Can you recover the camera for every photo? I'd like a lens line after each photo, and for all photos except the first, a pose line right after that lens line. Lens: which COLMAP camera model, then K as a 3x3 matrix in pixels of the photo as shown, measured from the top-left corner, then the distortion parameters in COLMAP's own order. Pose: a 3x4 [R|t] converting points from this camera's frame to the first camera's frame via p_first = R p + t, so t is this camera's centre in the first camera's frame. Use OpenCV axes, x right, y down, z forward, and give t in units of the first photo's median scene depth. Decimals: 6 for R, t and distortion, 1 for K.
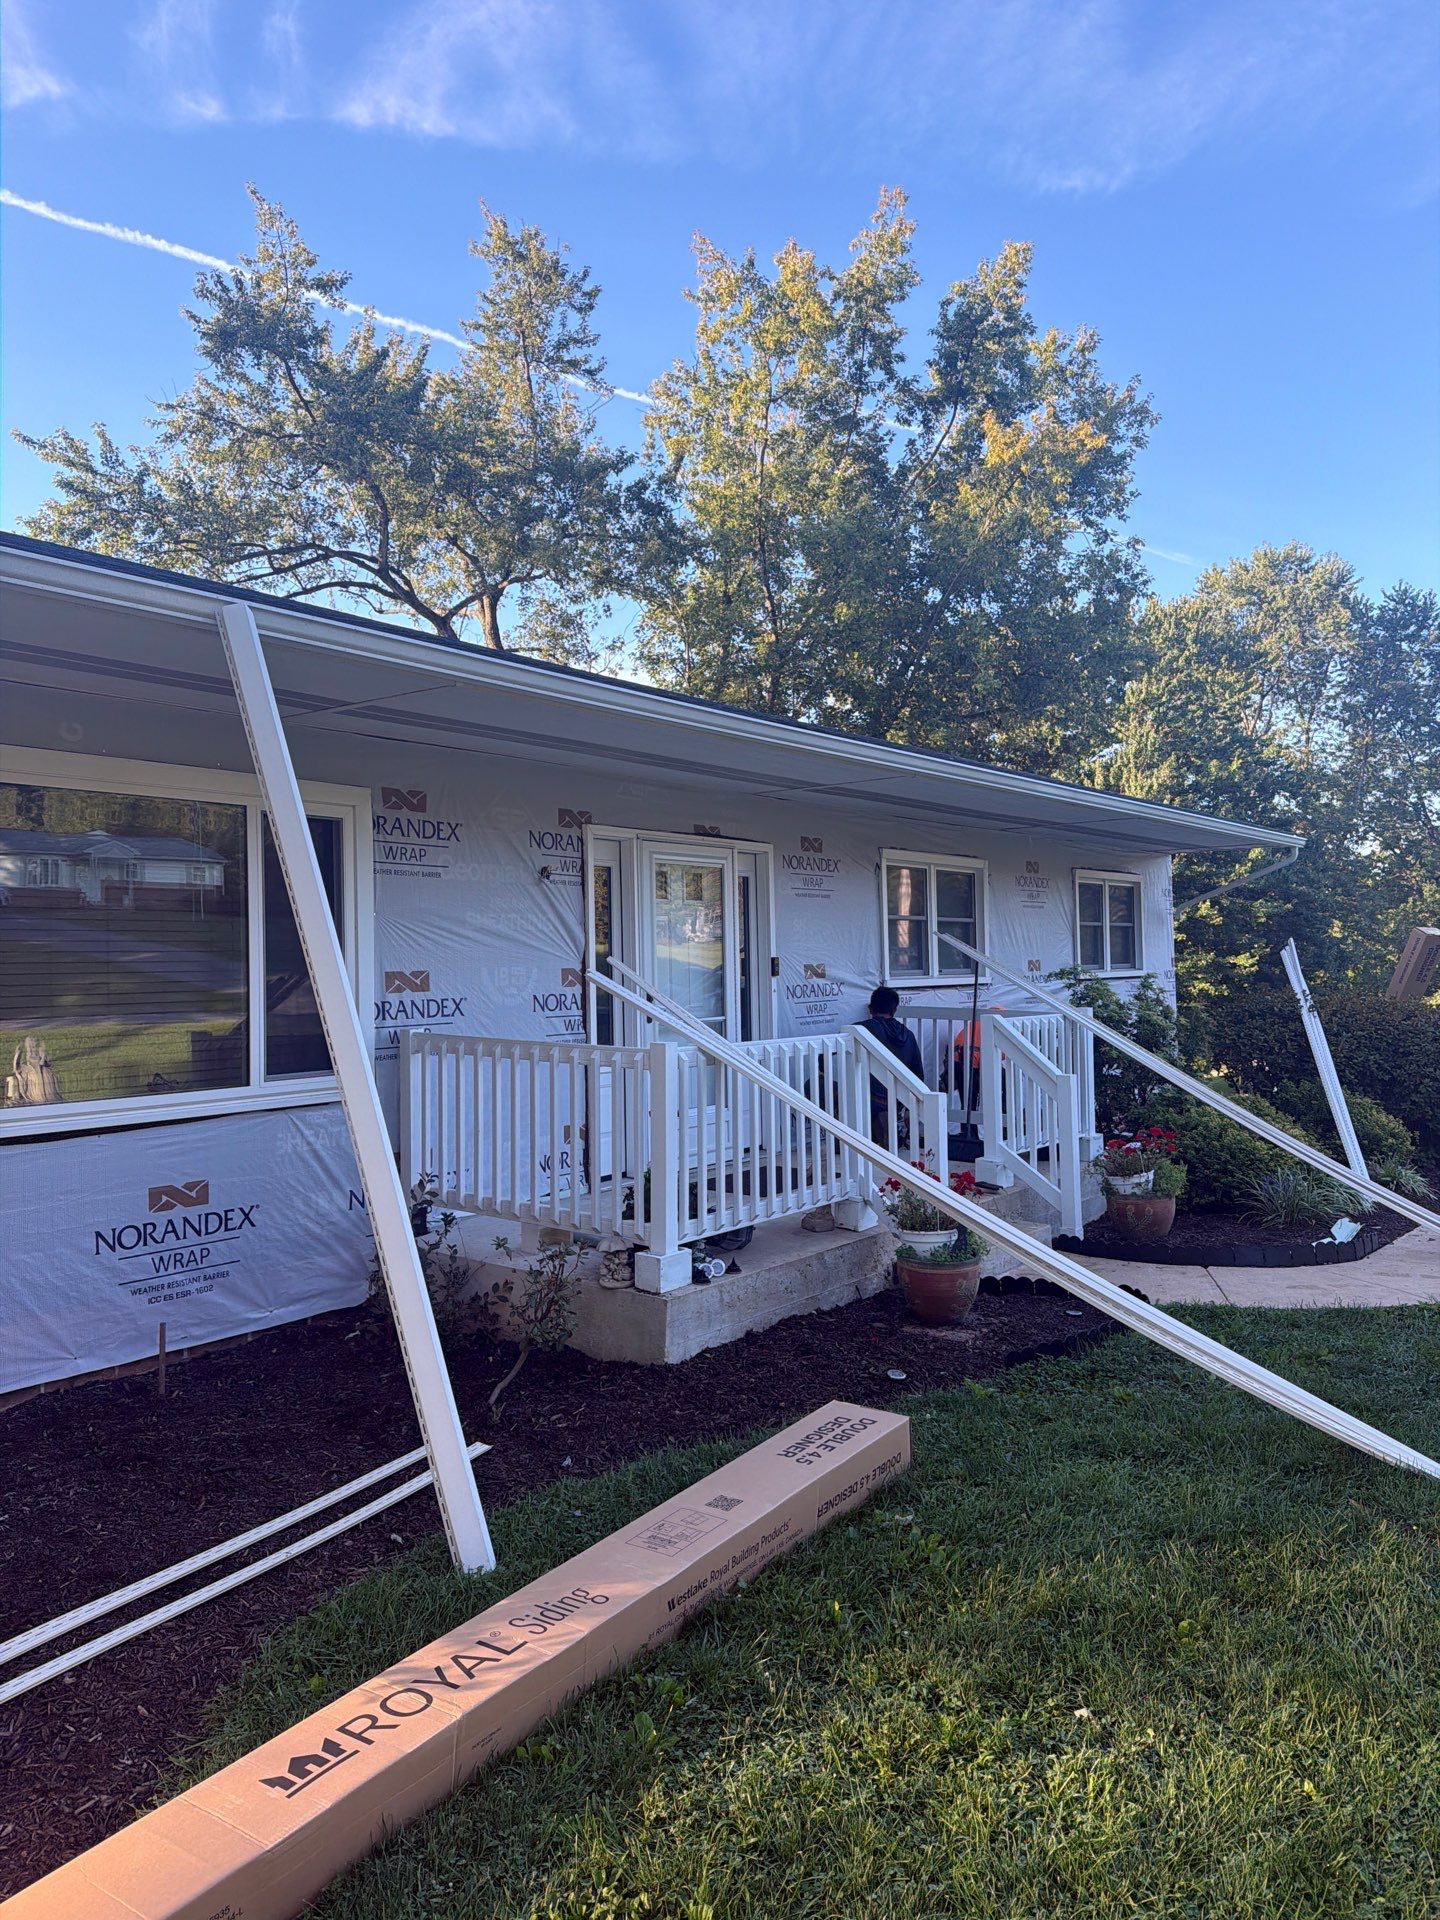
lens RADIAL K [[1328.8, 0, 725.0], [0, 1328.8, 929.2], [0, 0, 1]] dist [0.005255, -0.030194]
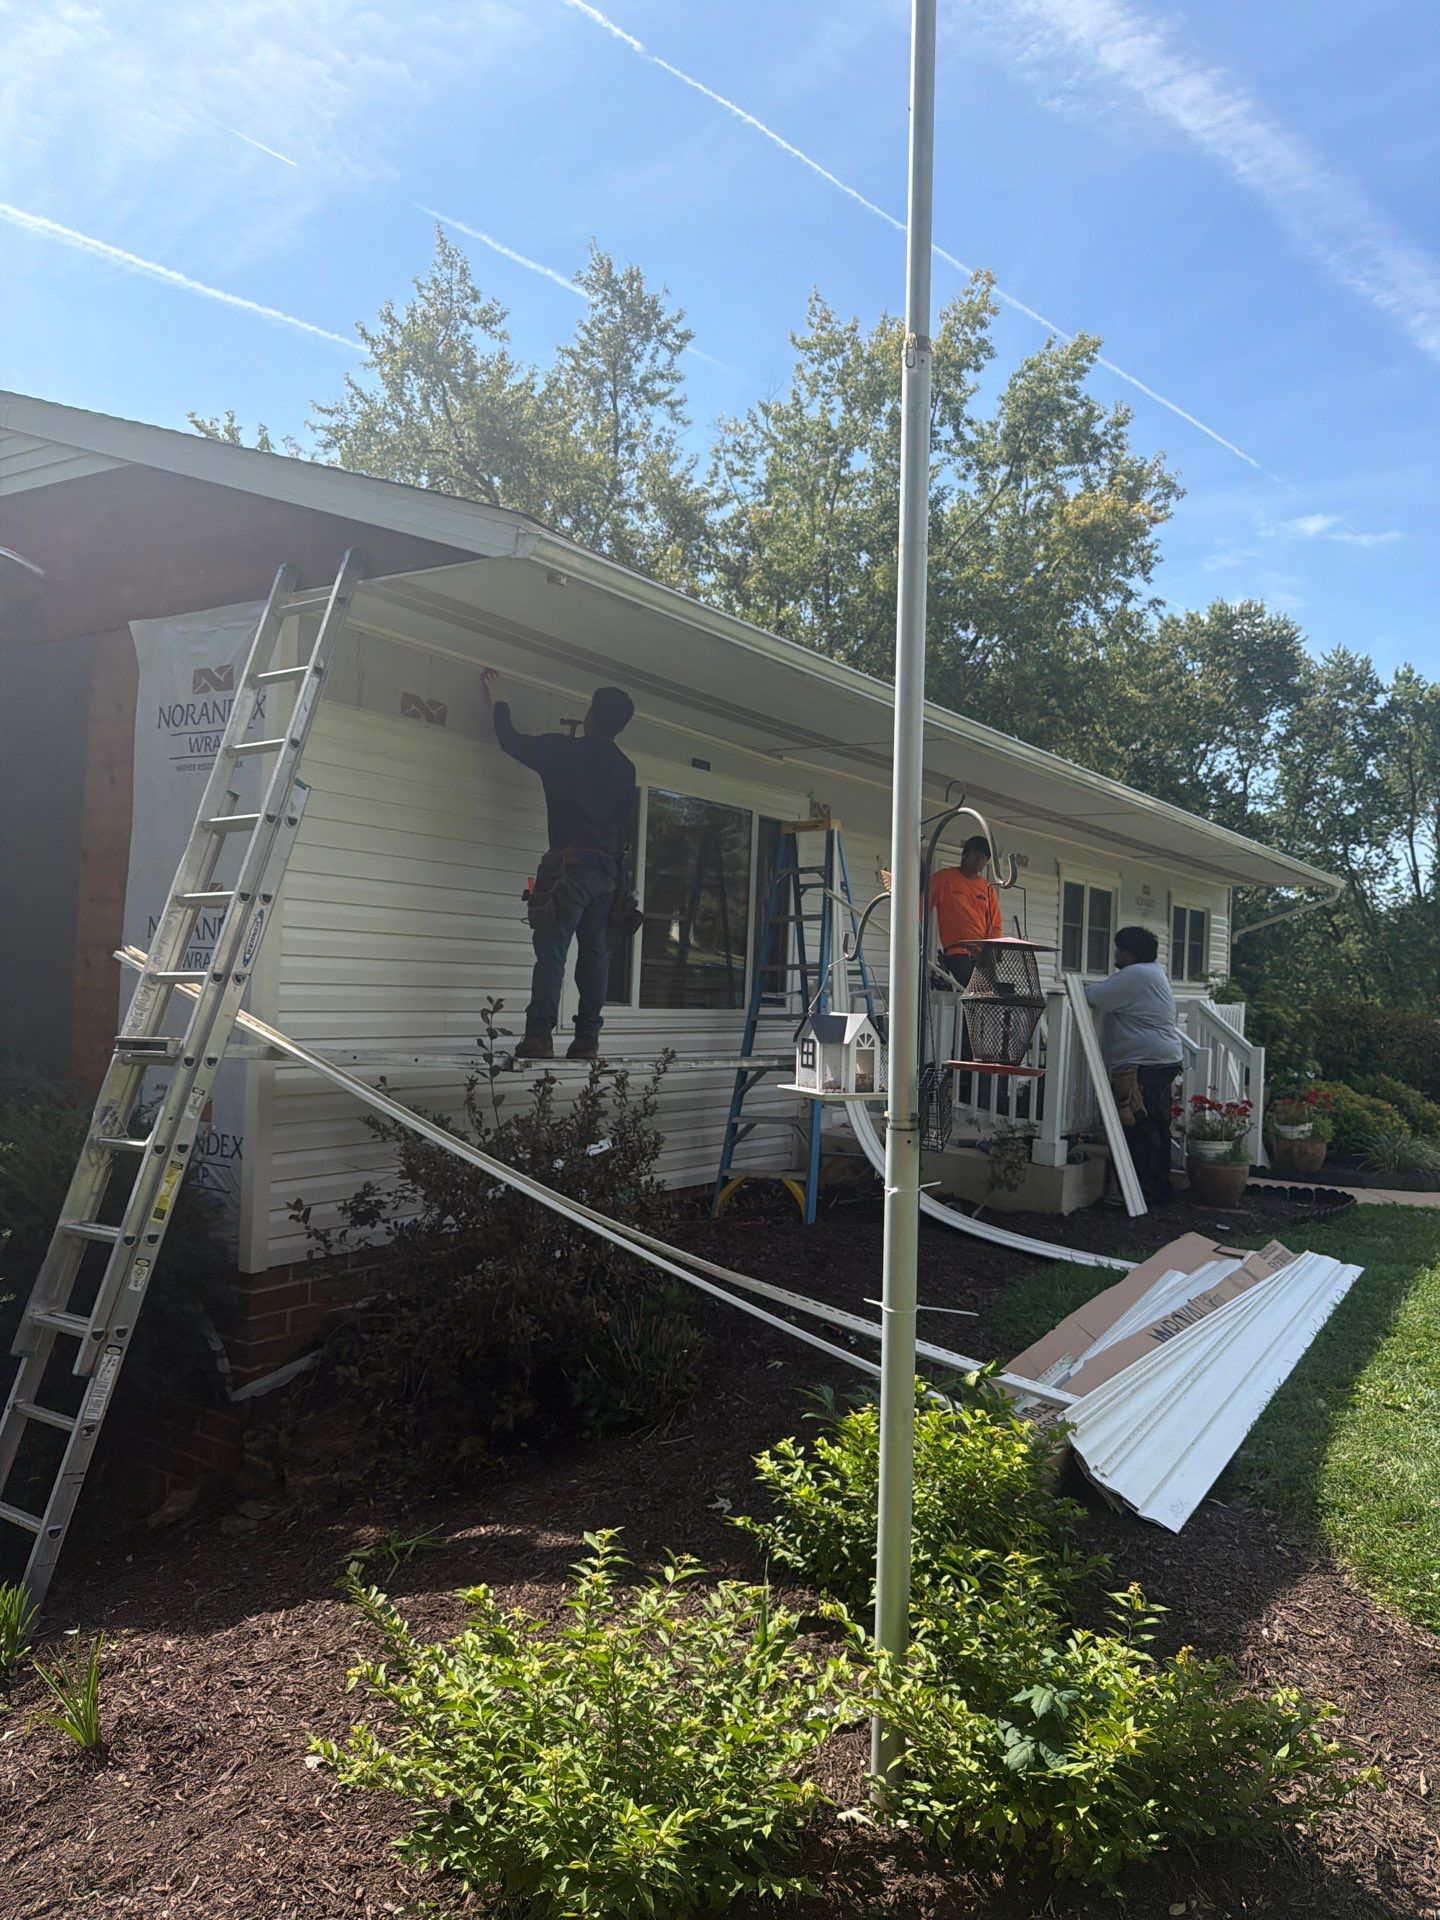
lens RADIAL K [[1368.9, 0, 717.9], [0, 1368.9, 940.5], [0, 0, 1]] dist [-0.025775, -0.003772]
pose [[0.995540, 0.057739, 0.074602, -0.134018], [-0.057761, 0.998329, -0.001860, 0.012994], [-0.074585, -0.002457, 0.997212, -0.110812]]
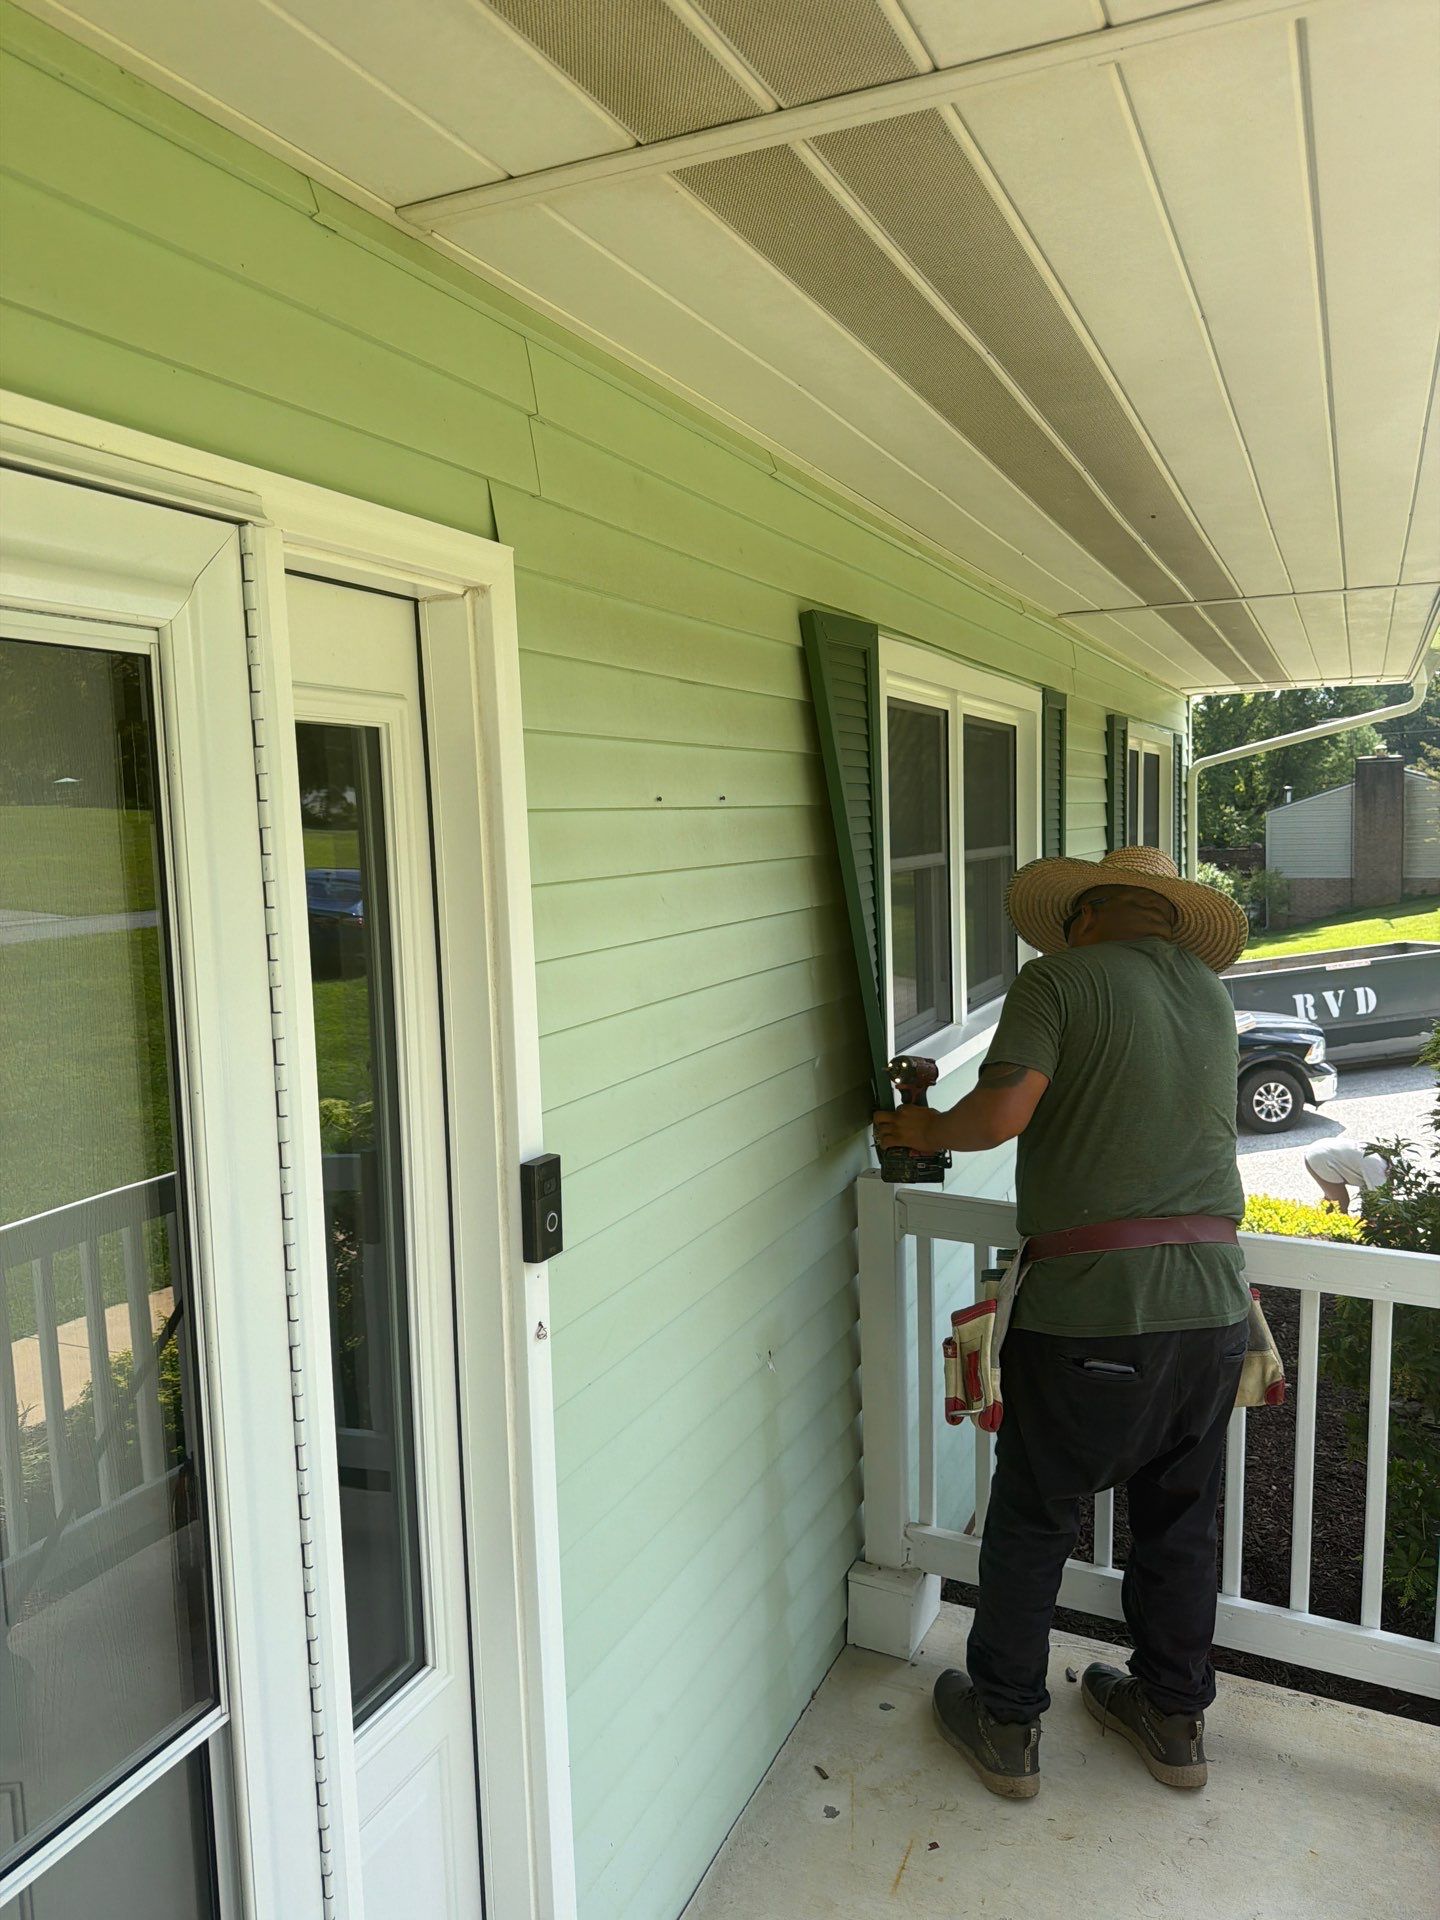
lens RADIAL K [[1339.6, 0, 749.2], [0, 1339.6, 956.2], [0, 0, 1]] dist [-0.007082, -0.005295]
pose [[0.977520, -0.027738, 0.209010, 0.010736], [0.001318, 0.992093, 0.125501, -0.012247], [-0.210838, -0.122405, 0.969827, 0.316061]]
